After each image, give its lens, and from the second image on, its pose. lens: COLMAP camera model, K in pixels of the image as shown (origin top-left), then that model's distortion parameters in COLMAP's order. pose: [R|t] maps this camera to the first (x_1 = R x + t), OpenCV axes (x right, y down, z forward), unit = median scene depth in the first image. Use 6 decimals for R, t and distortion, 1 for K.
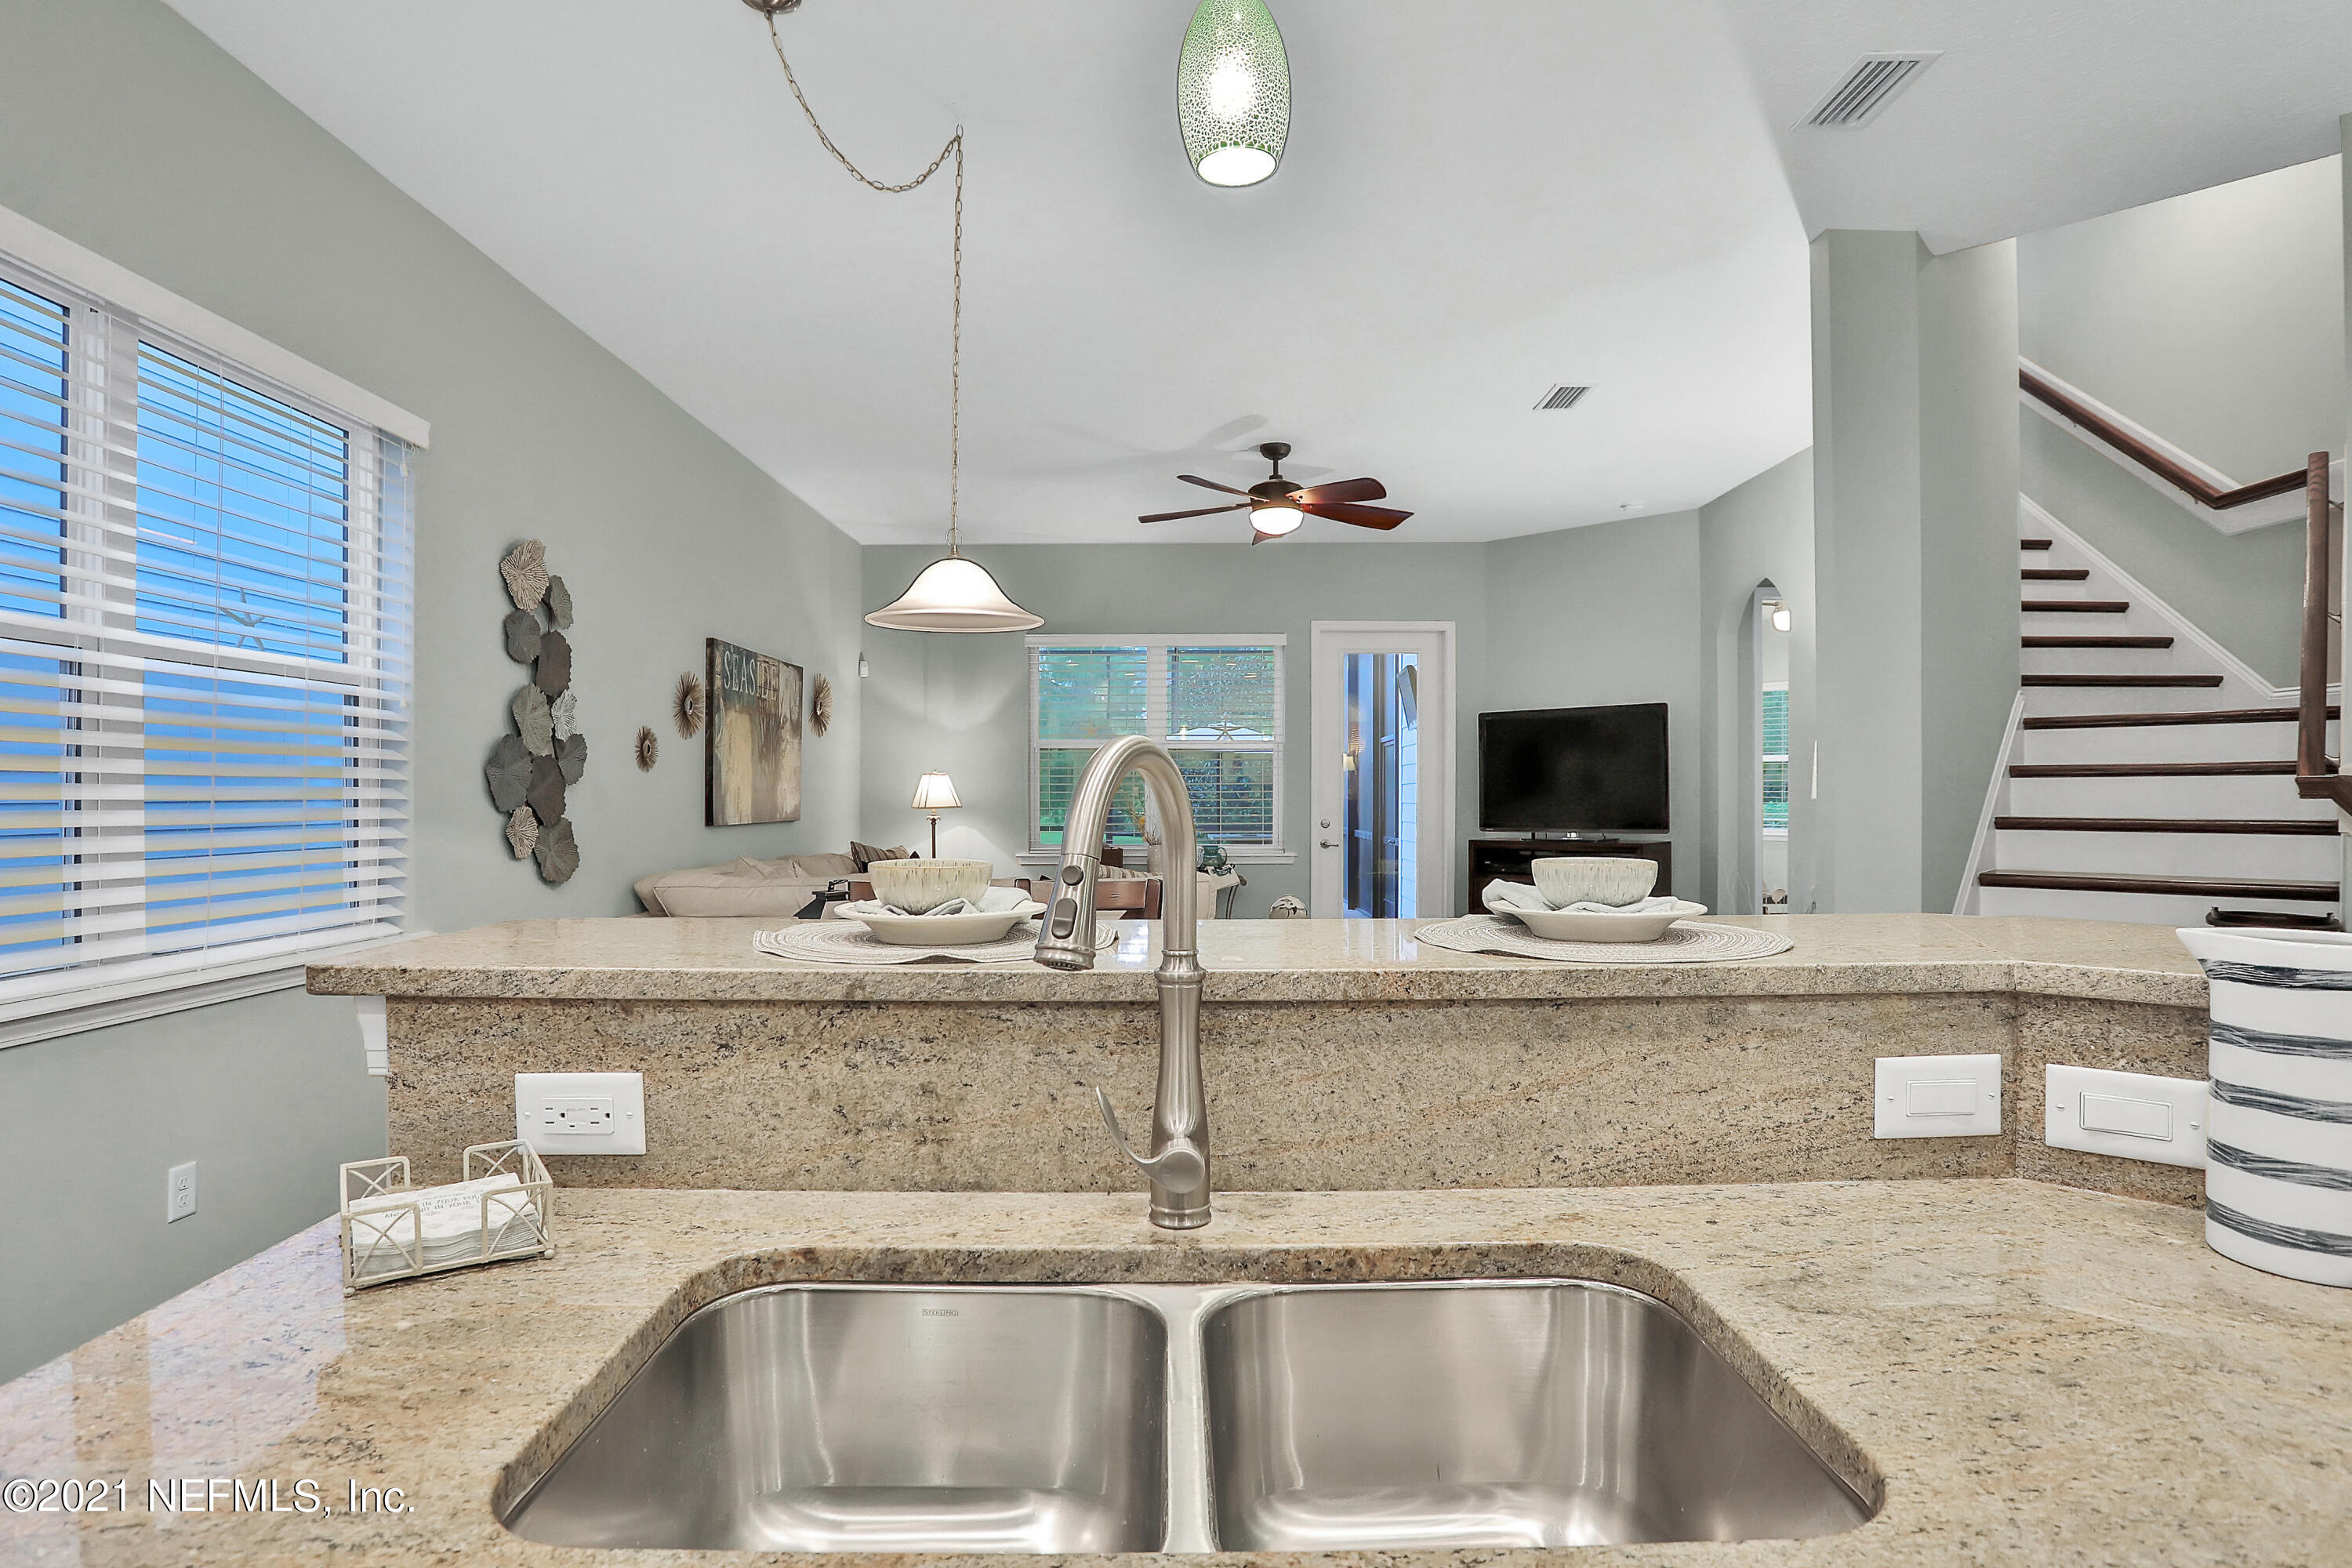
lens RADIAL K [[1239.1, 0, 1246.7], [0, 1239.1, 799.3], [0, 0, 1]] dist [-0.032473, -0.001424]
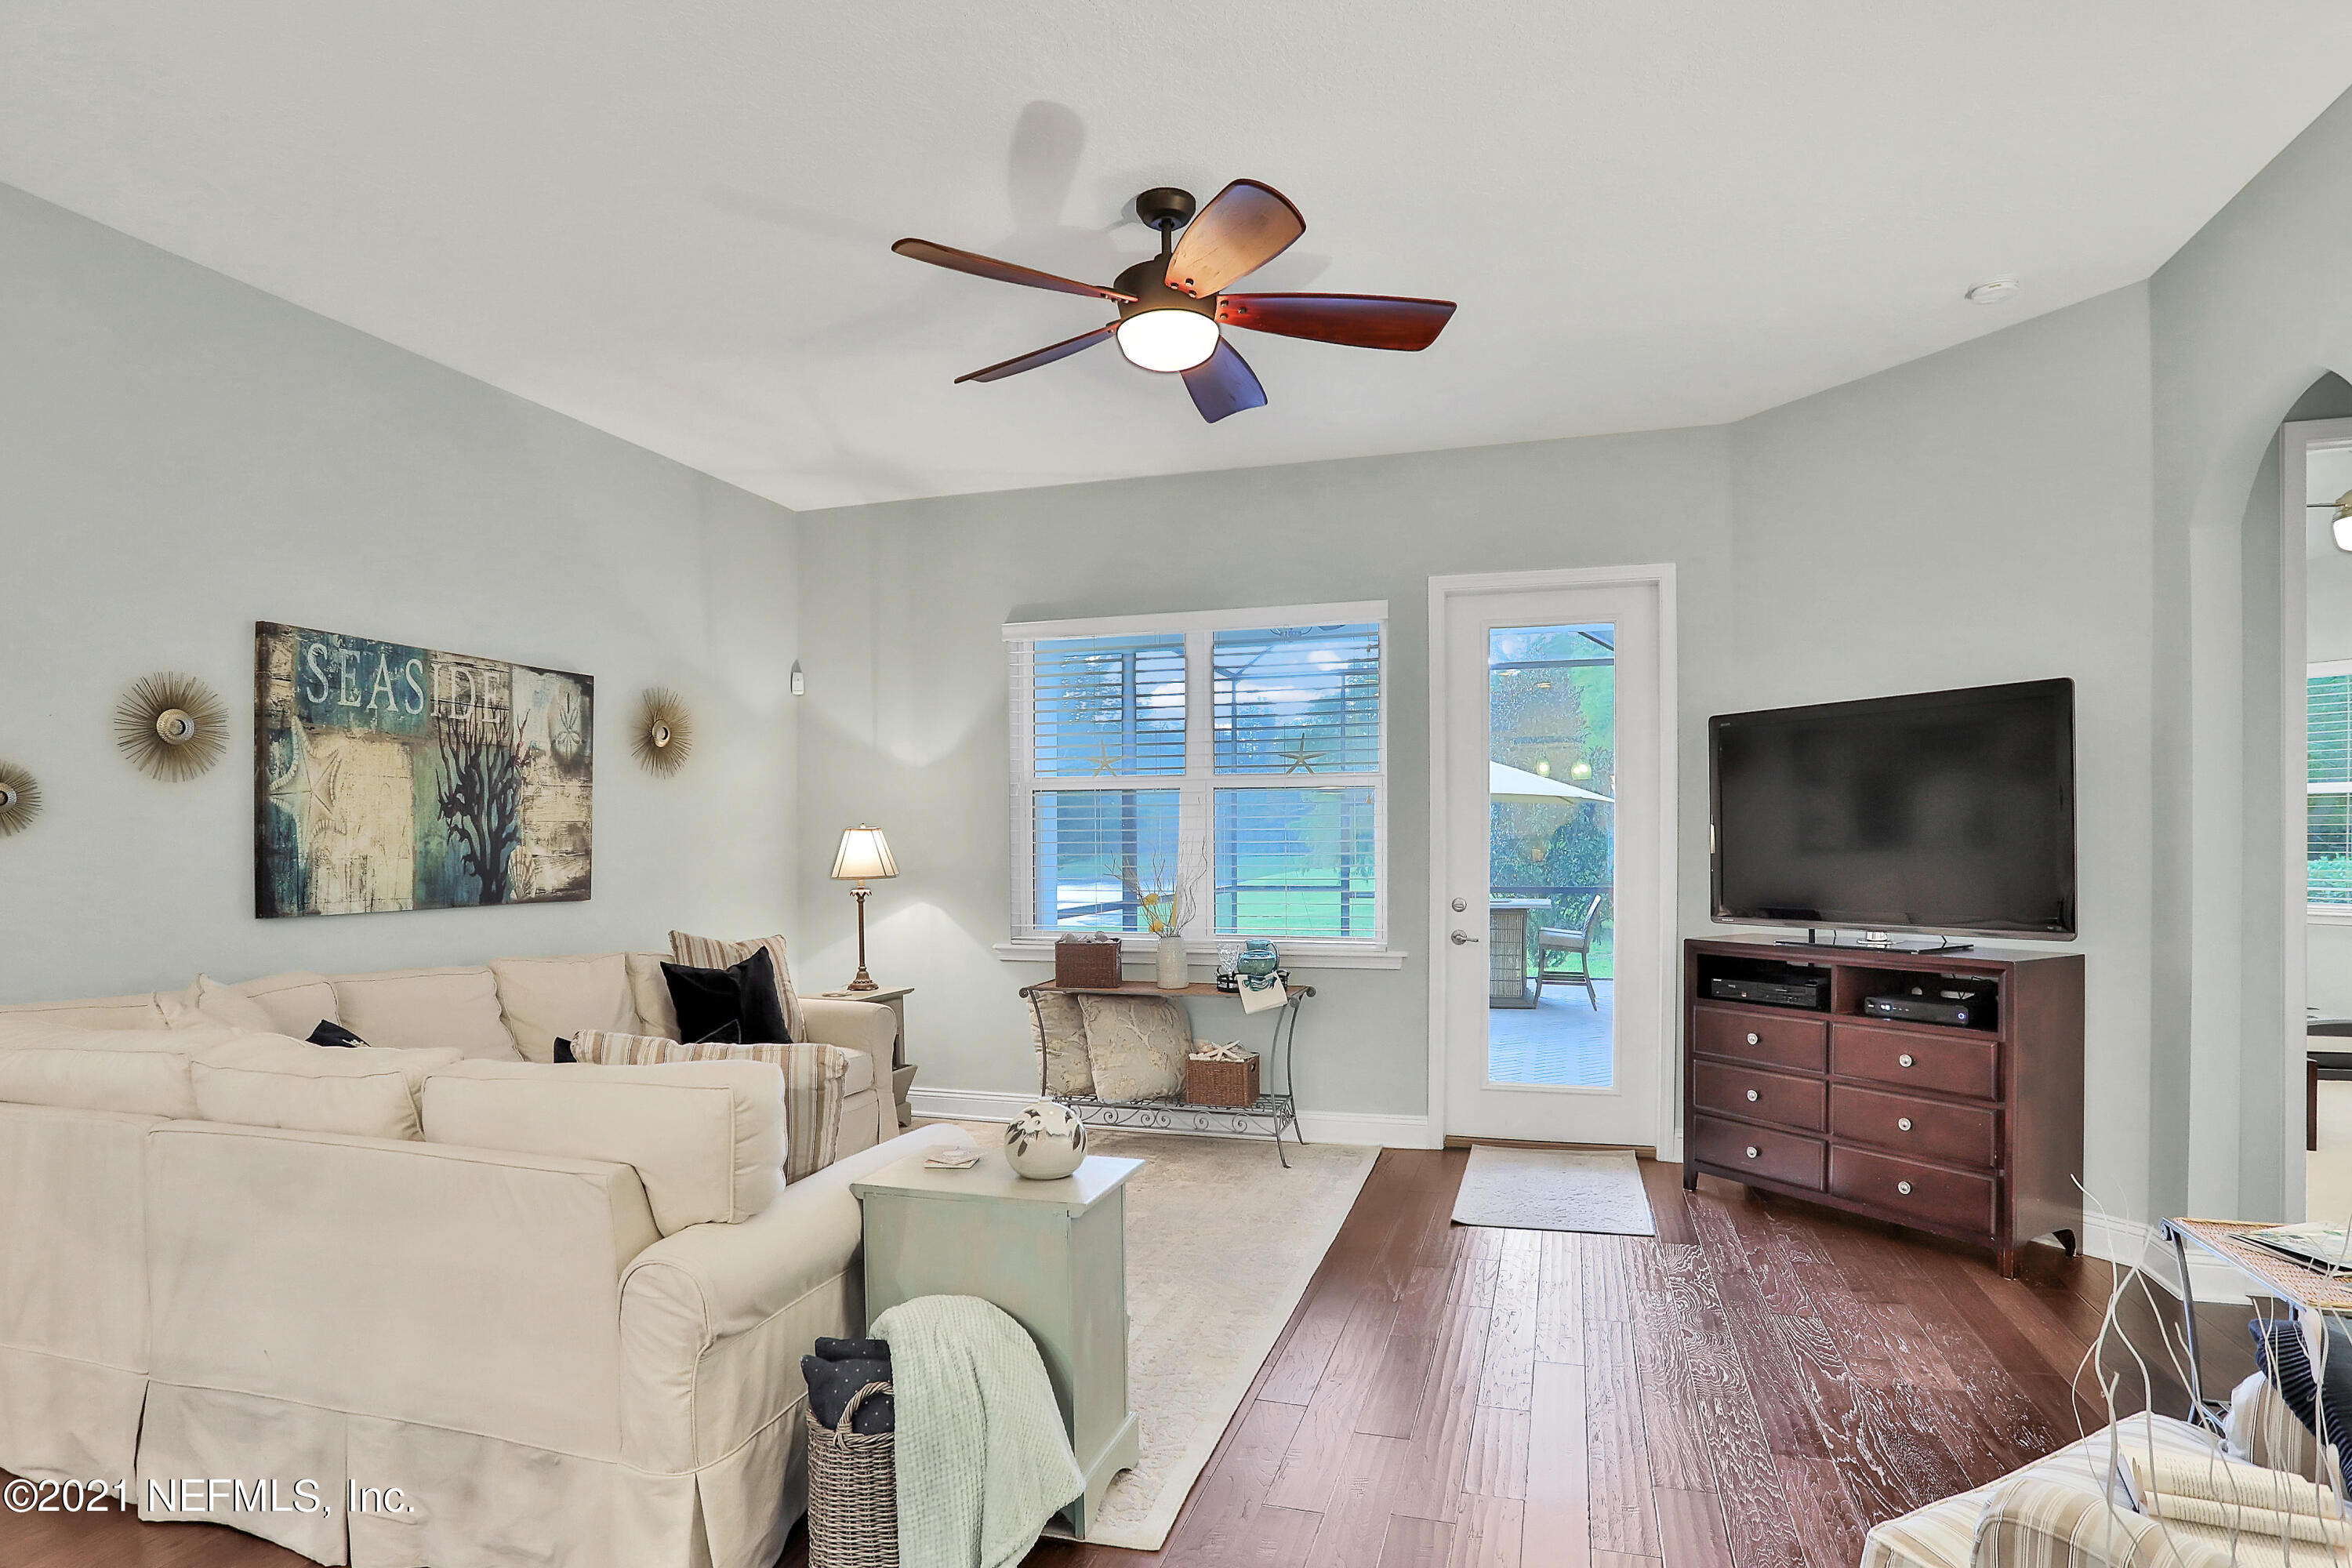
lens RADIAL K [[1279.9, 0, 1227.1], [0, 1279.9, 847.9], [0, 0, 1]] dist [-0.020163, -0.000132]
pose [[0.951240, -0.001915, -0.308445, 0.162559], [0.002991, 0.999991, 0.003015, -0.011736], [0.308436, -0.003791, 0.951238, 0.383395]]
